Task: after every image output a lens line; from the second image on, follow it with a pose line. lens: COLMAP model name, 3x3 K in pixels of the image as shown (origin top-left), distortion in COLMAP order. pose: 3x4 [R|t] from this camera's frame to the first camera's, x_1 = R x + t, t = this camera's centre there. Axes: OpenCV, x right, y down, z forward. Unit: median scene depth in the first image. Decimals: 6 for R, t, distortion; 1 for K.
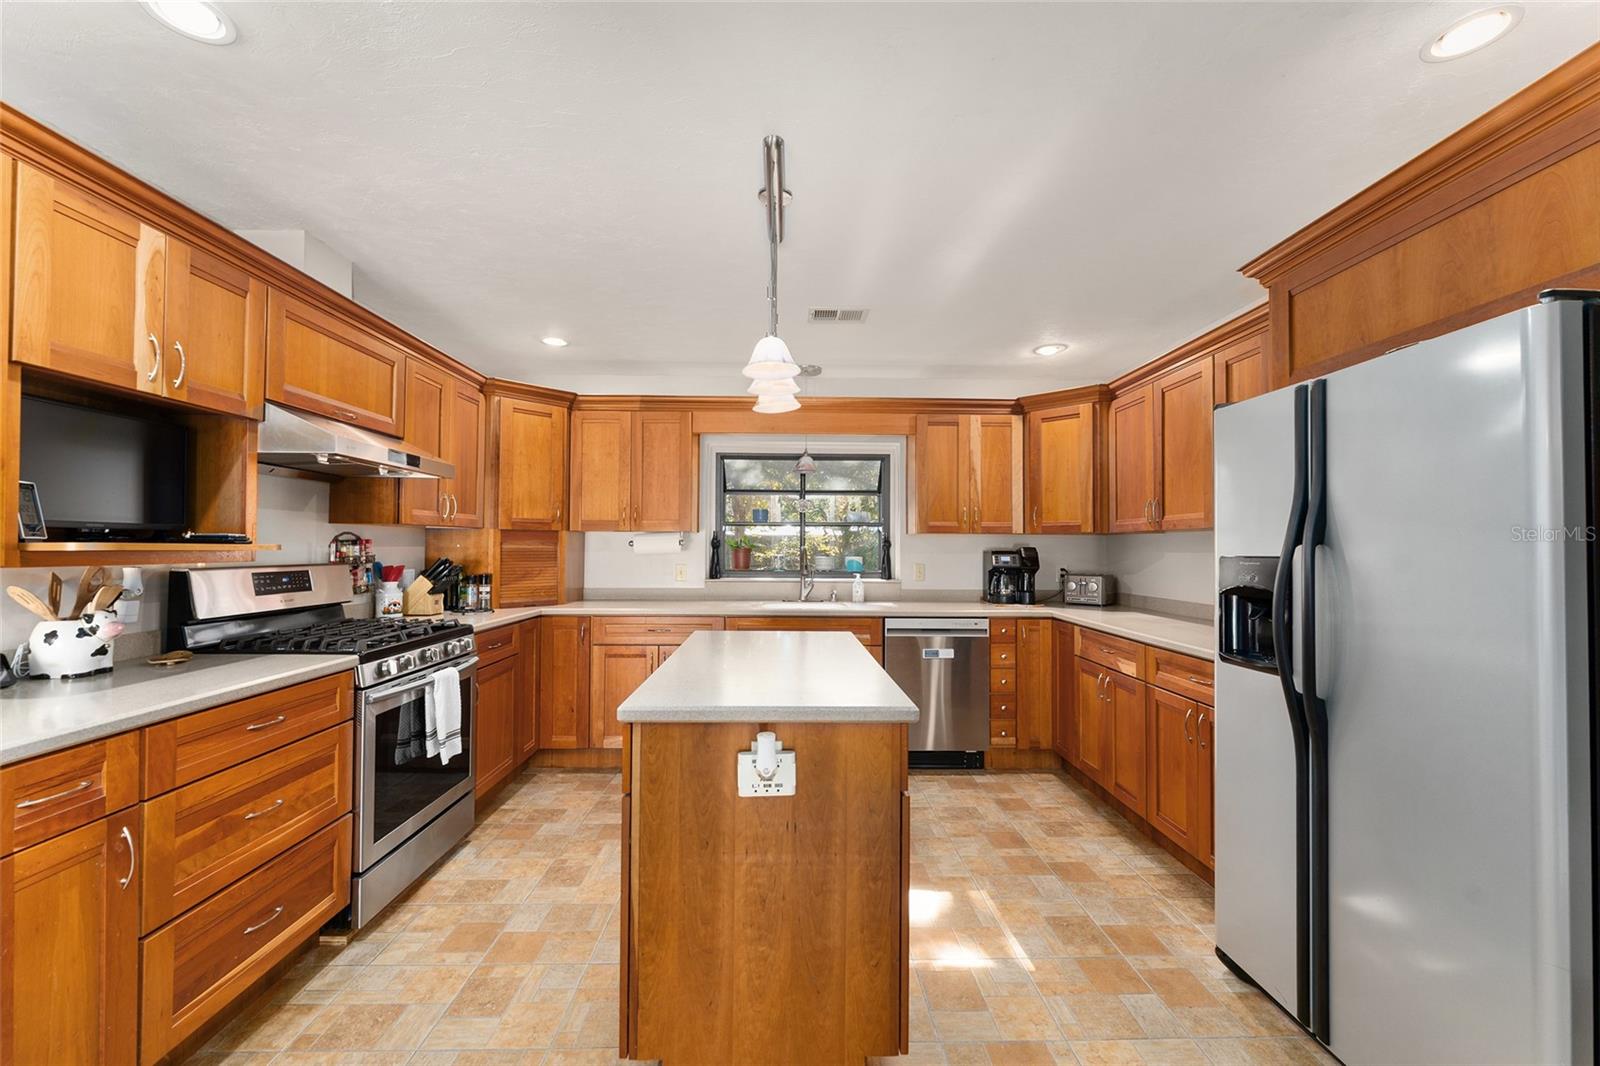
lens RADIAL K [[636.3, 0, 798.5], [0, 636.3, 540.2], [0, 0, 1]] dist [0.000231, -0.000936]
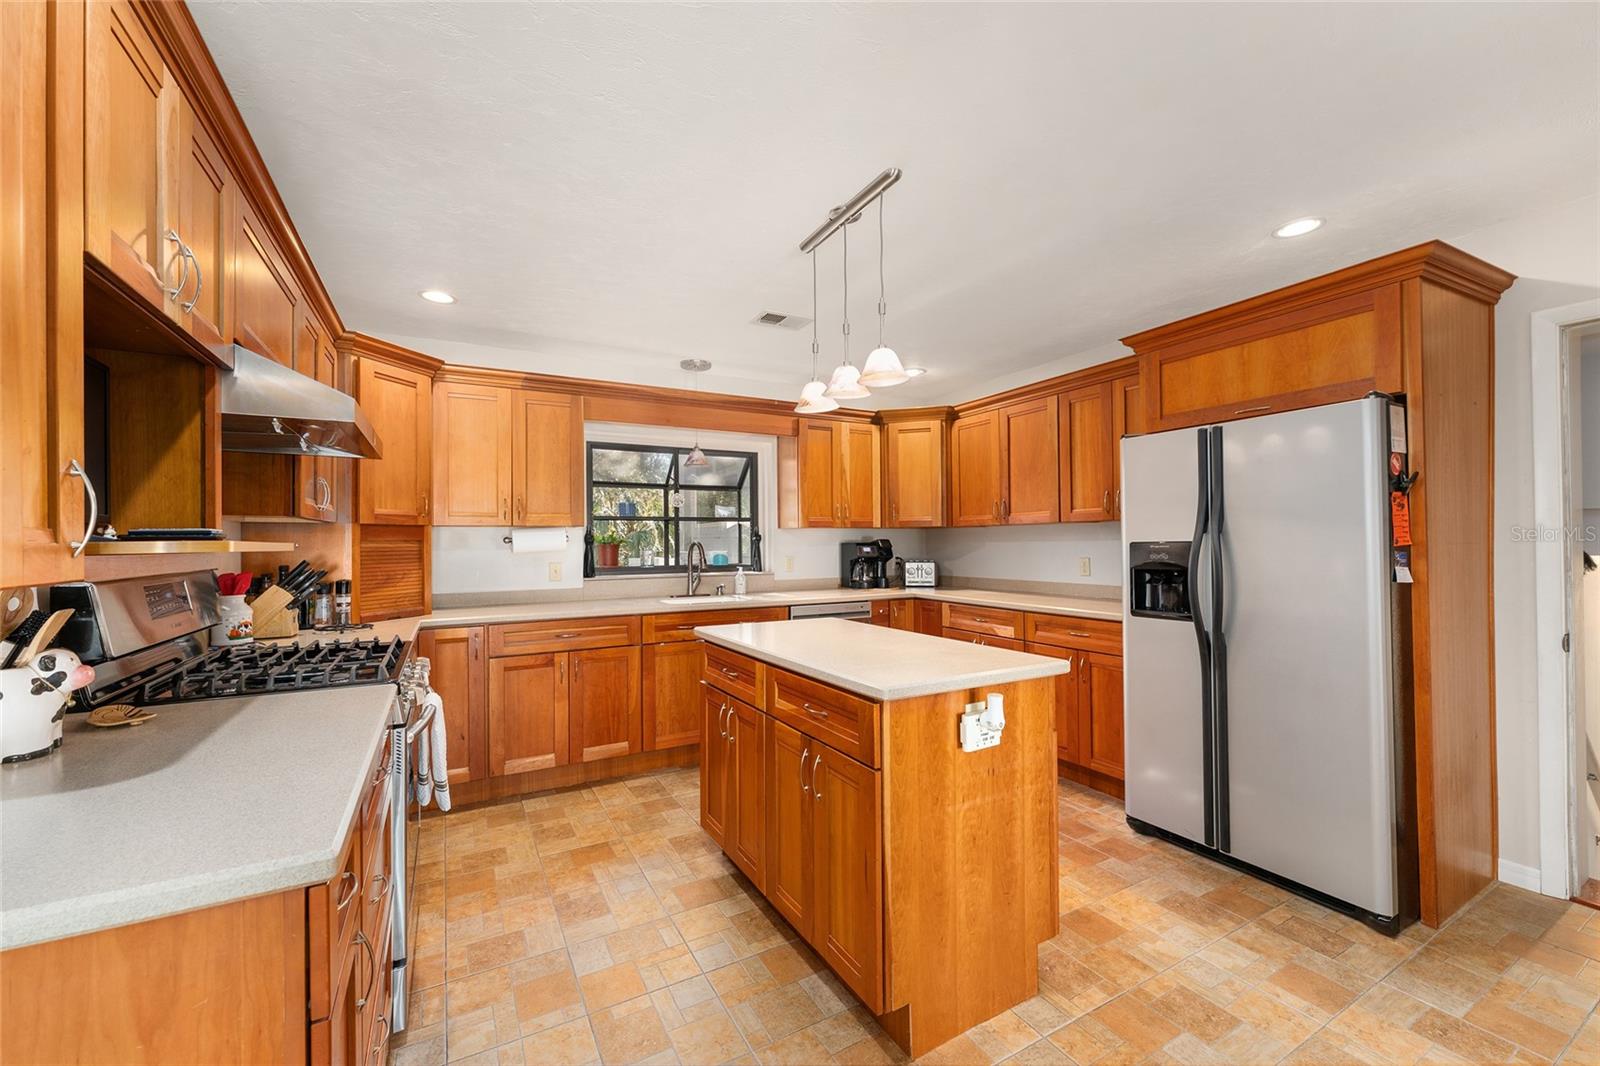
lens RADIAL K [[636.3, 0, 797.5], [0, 636.3, 540.4], [0, 0, 1]] dist [0.000231, -0.000936]
pose [[0.886527, -0.011487, 0.462534, -0.386198], [0.008239, 0.999925, 0.009042, 0.001157], [-0.462604, -0.004205, 0.886555, 0.049004]]
